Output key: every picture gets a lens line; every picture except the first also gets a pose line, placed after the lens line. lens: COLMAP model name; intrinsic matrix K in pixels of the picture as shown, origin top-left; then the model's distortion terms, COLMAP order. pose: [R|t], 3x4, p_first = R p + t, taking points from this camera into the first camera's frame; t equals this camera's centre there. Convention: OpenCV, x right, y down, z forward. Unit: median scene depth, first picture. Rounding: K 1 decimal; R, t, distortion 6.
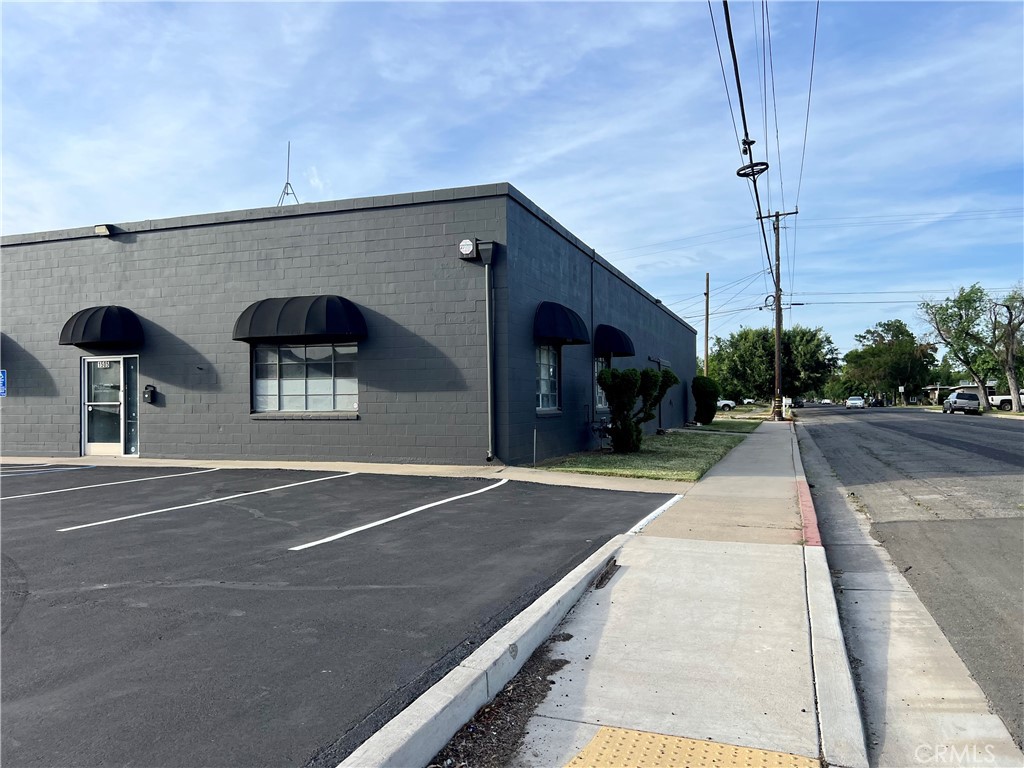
lens RADIAL K [[735.9, 0, 512.0], [0, 735.9, 384.0], [0, 0, 1]] dist [0.033067, -0.054735]
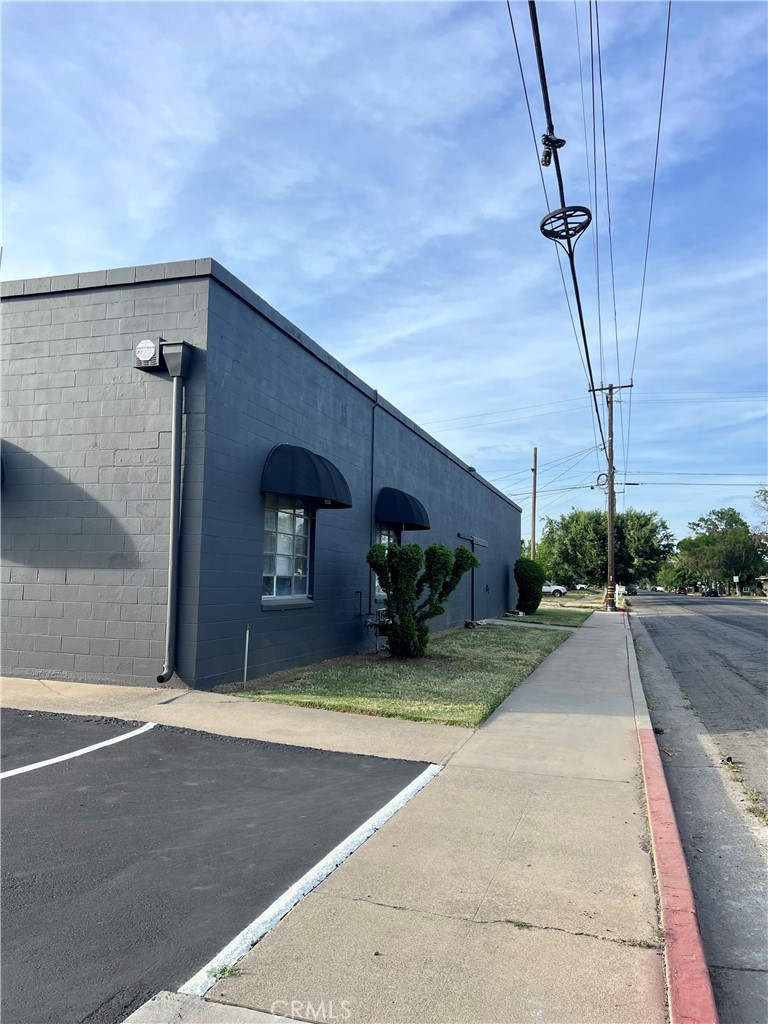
lens RADIAL K [[735.9, 0, 384.0], [0, 735.9, 512.0], [0, 0, 1]] dist [0.033067, -0.054735]
pose [[0.998479, 0.030668, 0.045816, 0.120112], [-0.027420, 0.997176, -0.069920, -0.001557], [-0.047831, 0.068557, 0.996500, 0.327494]]
